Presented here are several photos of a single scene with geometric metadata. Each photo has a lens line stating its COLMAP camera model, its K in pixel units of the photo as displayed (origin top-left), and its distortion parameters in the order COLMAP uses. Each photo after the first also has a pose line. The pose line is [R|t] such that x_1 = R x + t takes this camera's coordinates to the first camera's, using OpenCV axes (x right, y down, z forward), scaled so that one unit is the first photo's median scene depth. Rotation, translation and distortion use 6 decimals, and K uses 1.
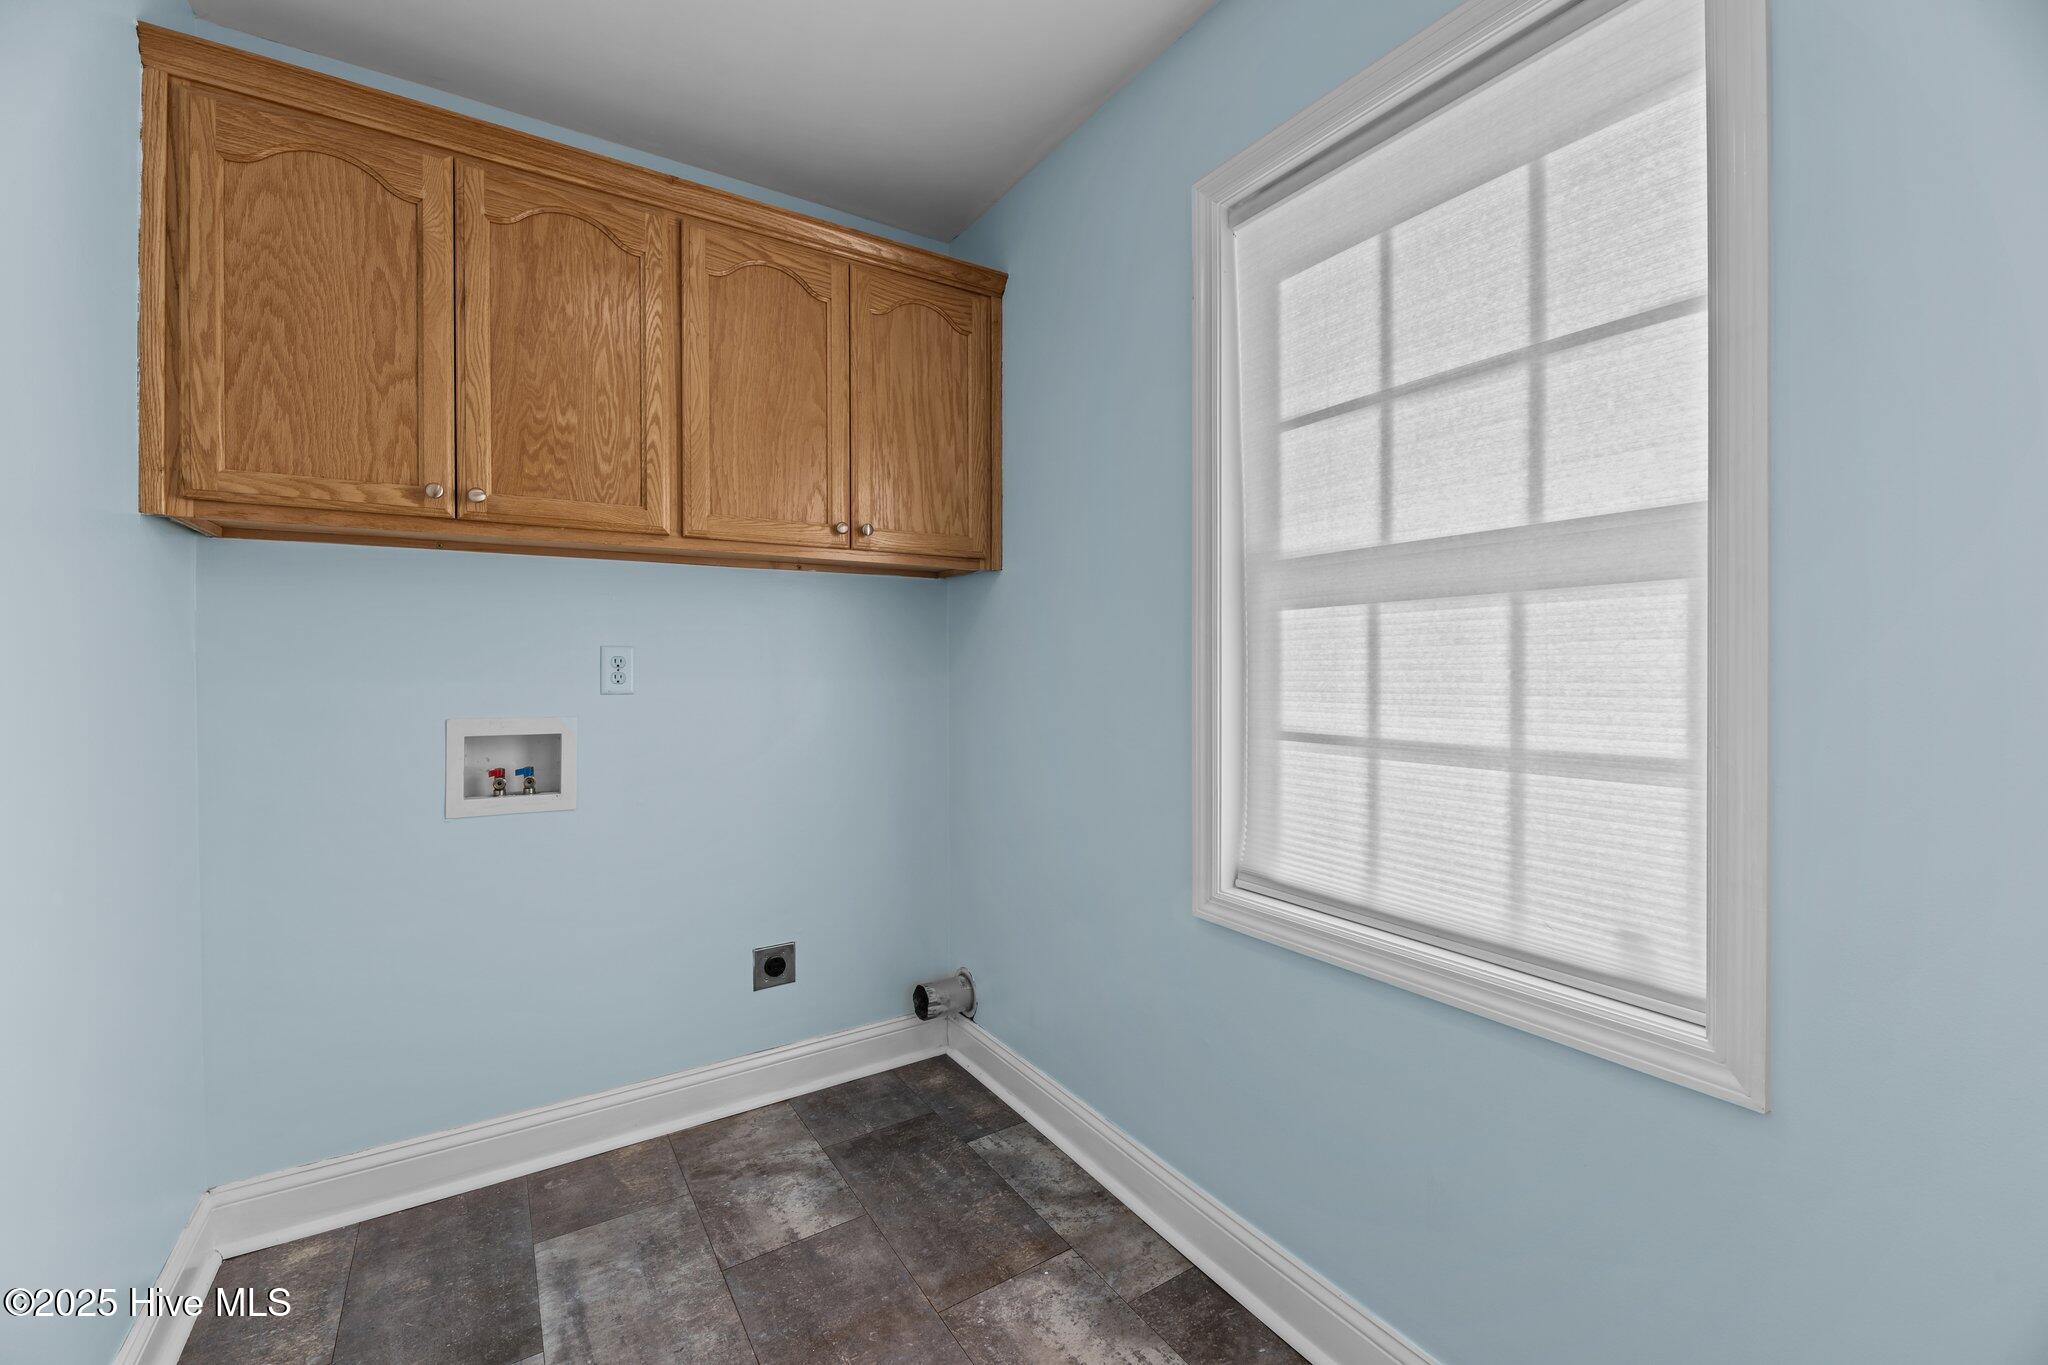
lens RADIAL K [[830.9, 0, 1024.7], [0, 830.9, 675.5], [0, 0, 1]] dist [-0.006110, -0.000985]
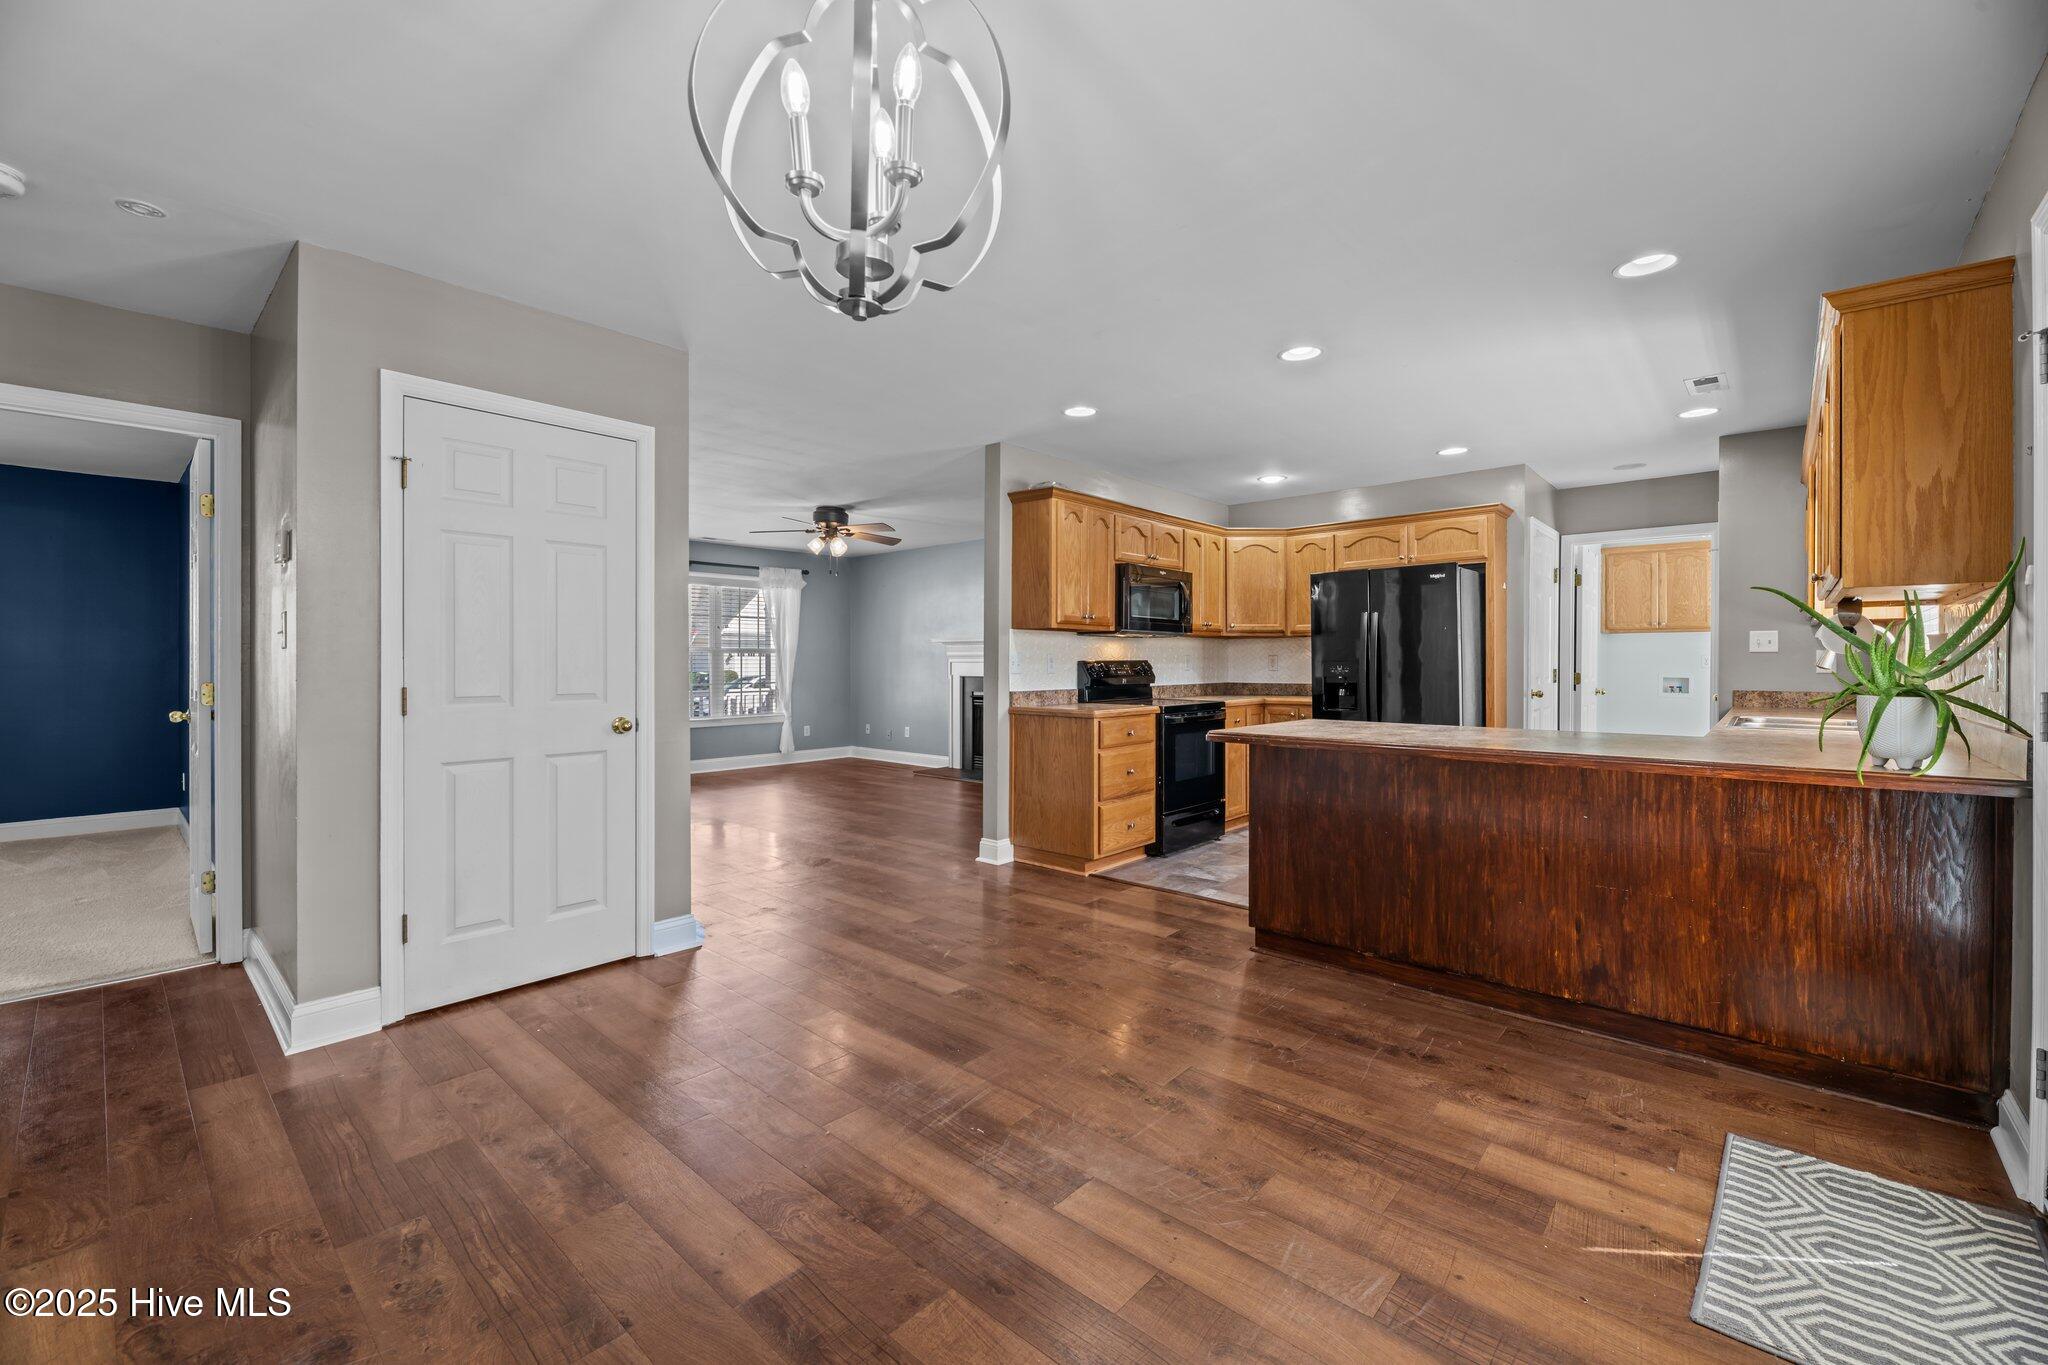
lens RADIAL K [[830.9, 0, 1022.2], [0, 830.9, 669.2], [0, 0, 1]] dist [-0.006110, -0.000985]
pose [[0.259333, 0.006239, -0.965768, 2.858728], [-0.011051, 0.999933, 0.003492, 0.065305], [0.965725, 0.009767, 0.259385, -3.635230]]
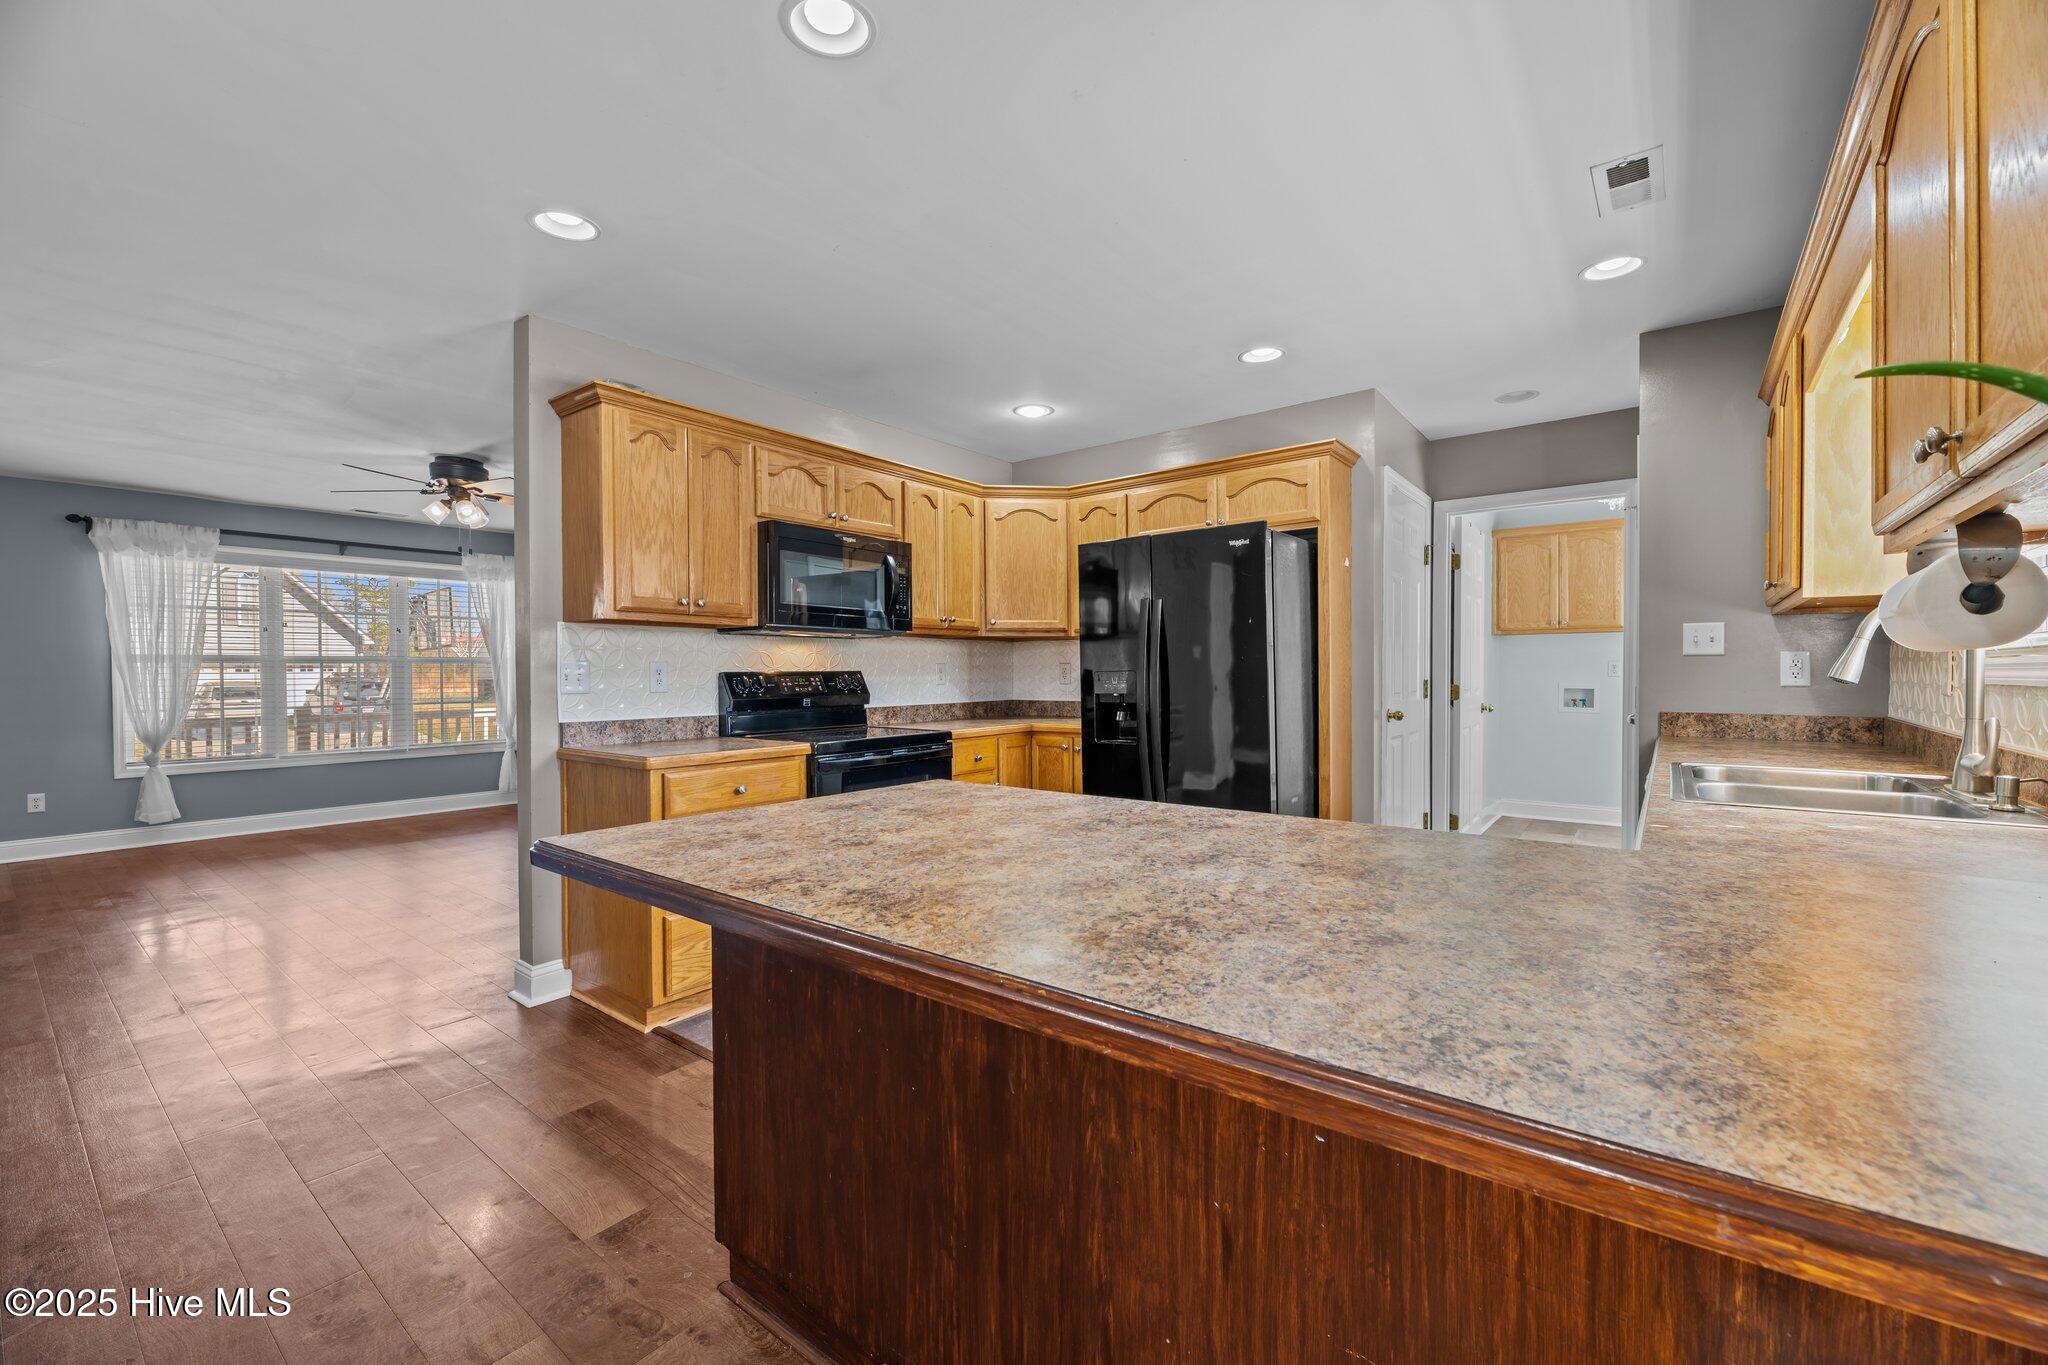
lens RADIAL K [[830.9, 0, 1026.5], [0, 830.9, 683.4], [0, 0, 1]] dist [-0.006110, -0.000985]
pose [[0.335901, 0.009674, -0.941848, 2.055287], [-0.005880, 0.999949, 0.008173, 0.047366], [0.941879, 0.002792, 0.335941, -2.553369]]
